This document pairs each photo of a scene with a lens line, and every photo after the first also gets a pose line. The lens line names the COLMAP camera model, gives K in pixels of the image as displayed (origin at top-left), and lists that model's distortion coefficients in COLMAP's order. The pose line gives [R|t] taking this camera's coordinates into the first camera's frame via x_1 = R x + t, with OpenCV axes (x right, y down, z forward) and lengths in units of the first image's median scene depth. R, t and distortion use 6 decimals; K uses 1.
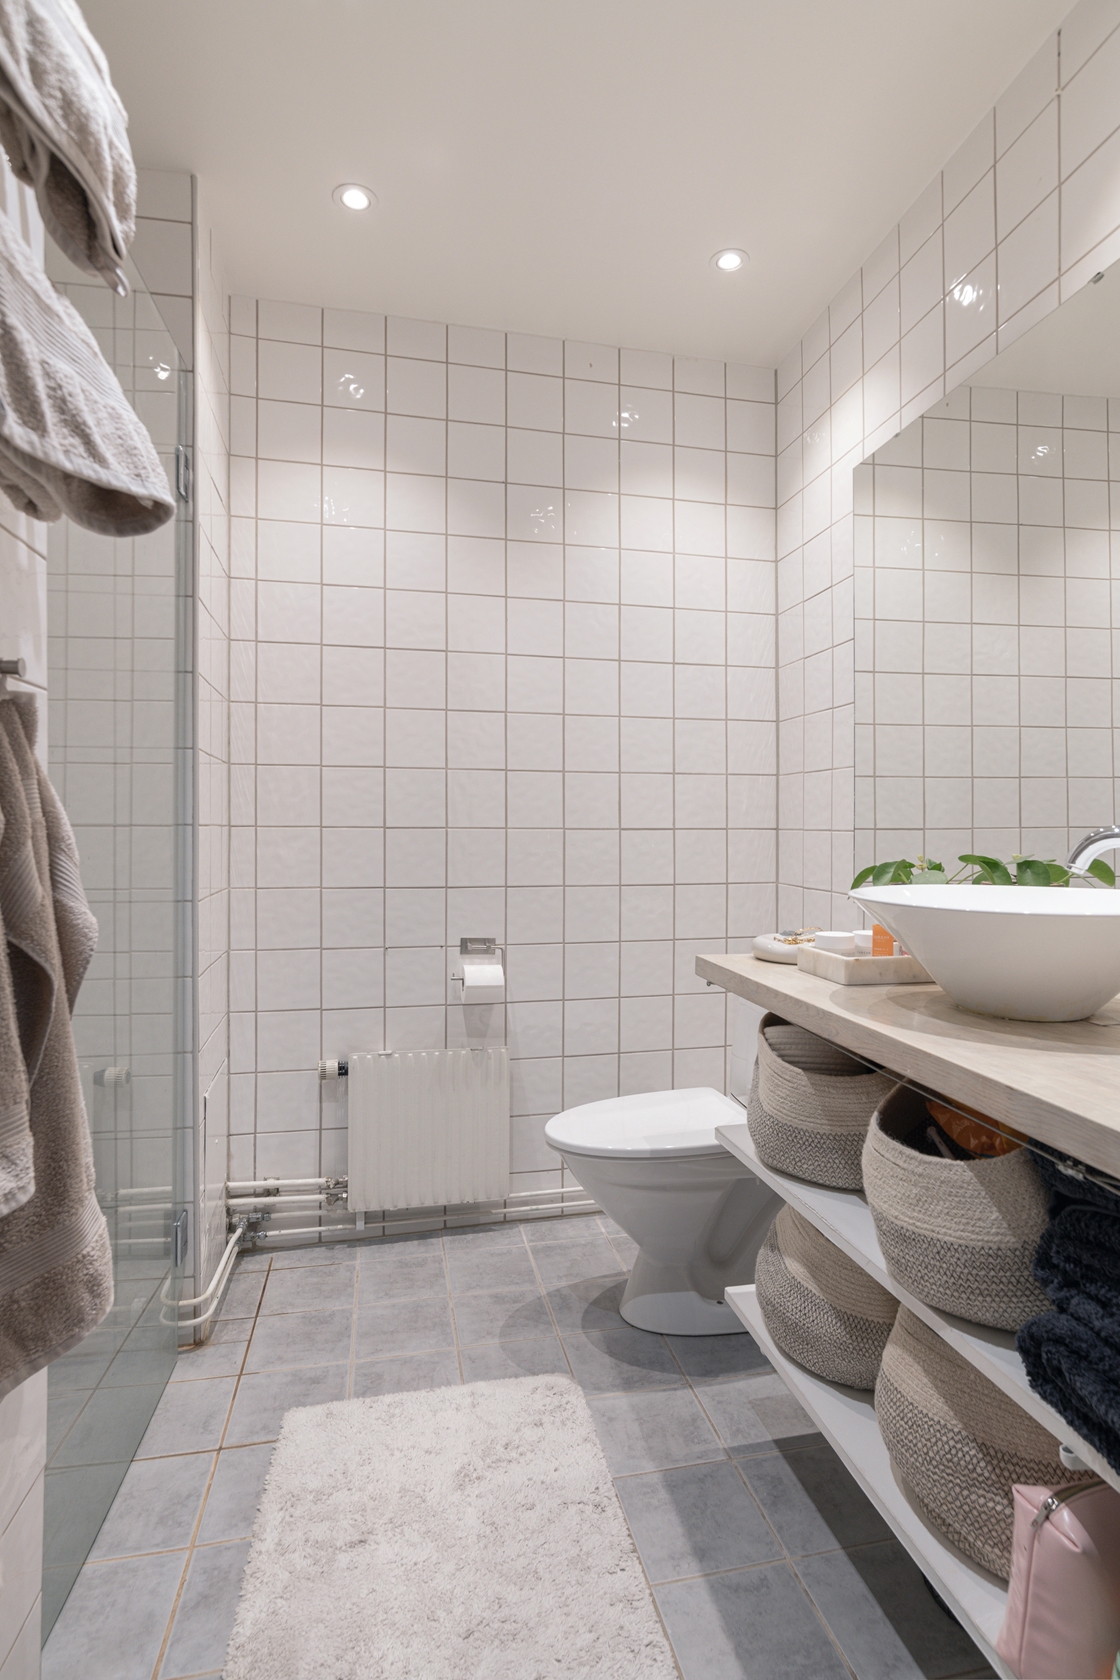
lens RADIAL K [[847.1, 0, 565.6], [0, 847.1, 823.8], [0, 0, 1]] dist [-0.037078, 0.018918]
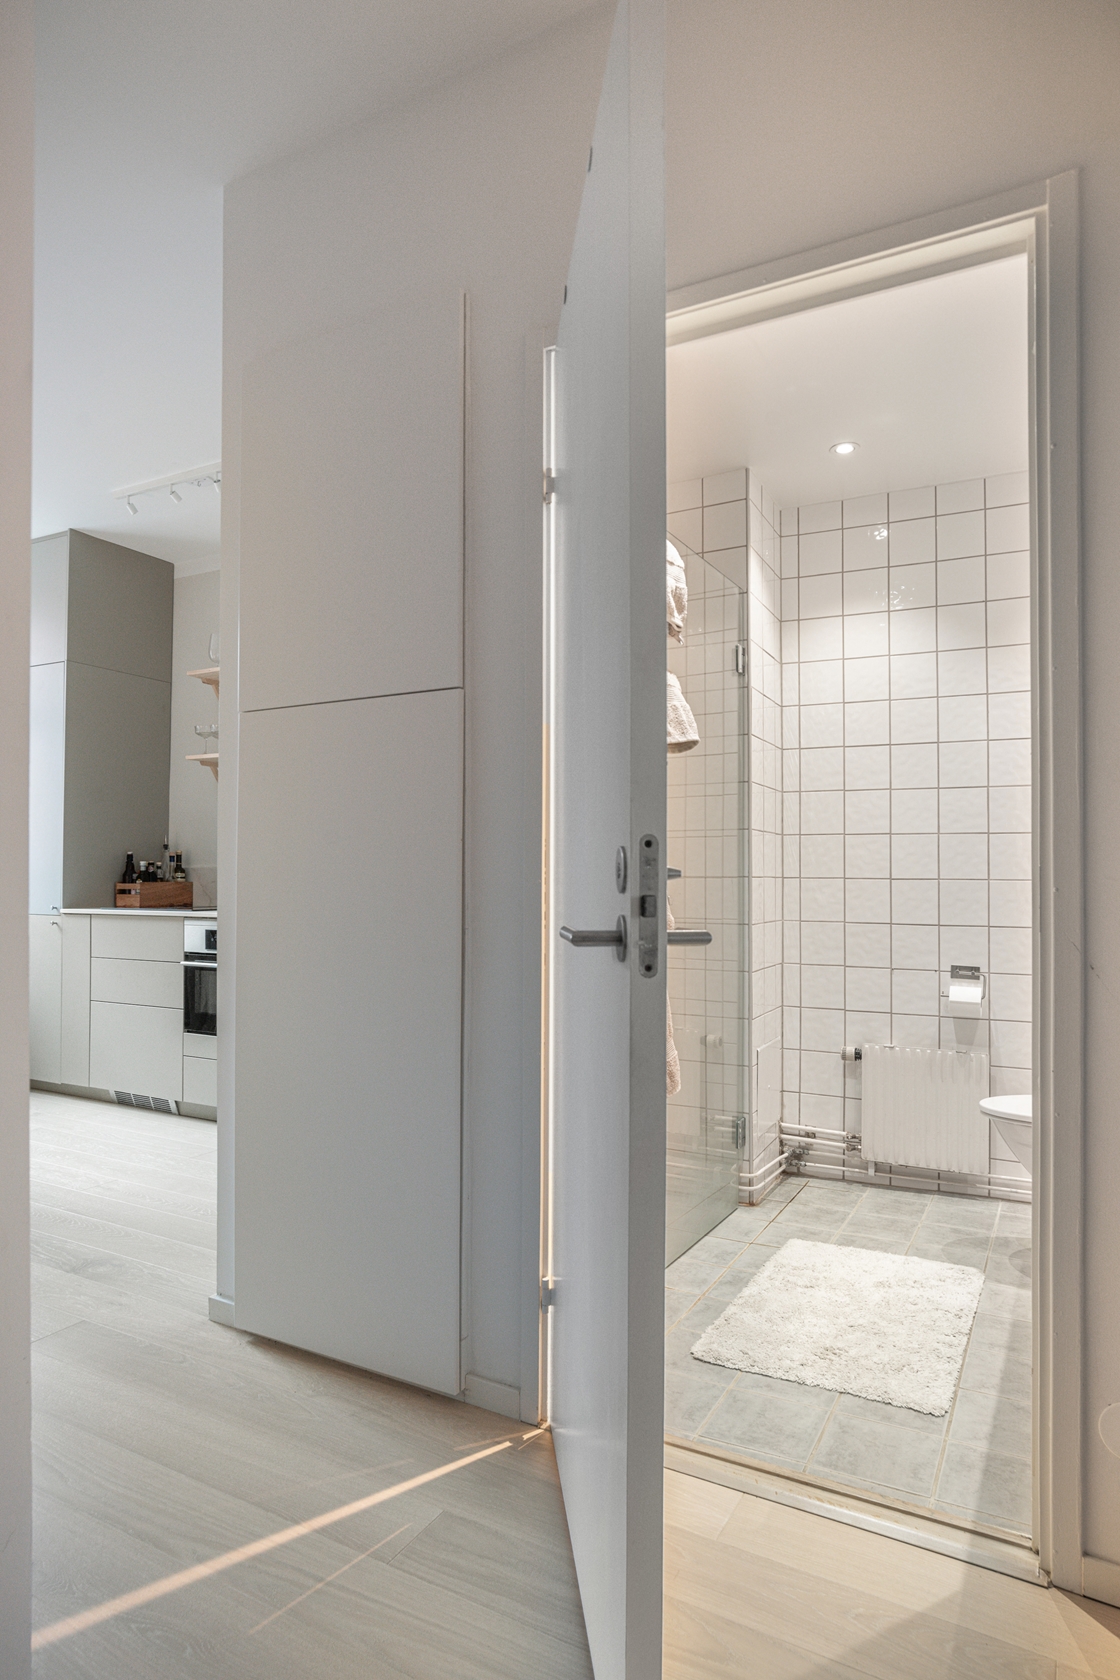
lens RADIAL K [[1022.6, 0, 560.0], [0, 1022.6, 840.0], [0, 0, 1]] dist [0.000281, -0.000028]
pose [[0.759266, -0.023222, -0.650366, 0.464624], [0.002331, 0.999454, -0.032966, -0.005368], [0.650777, 0.023514, 0.758905, -0.600686]]
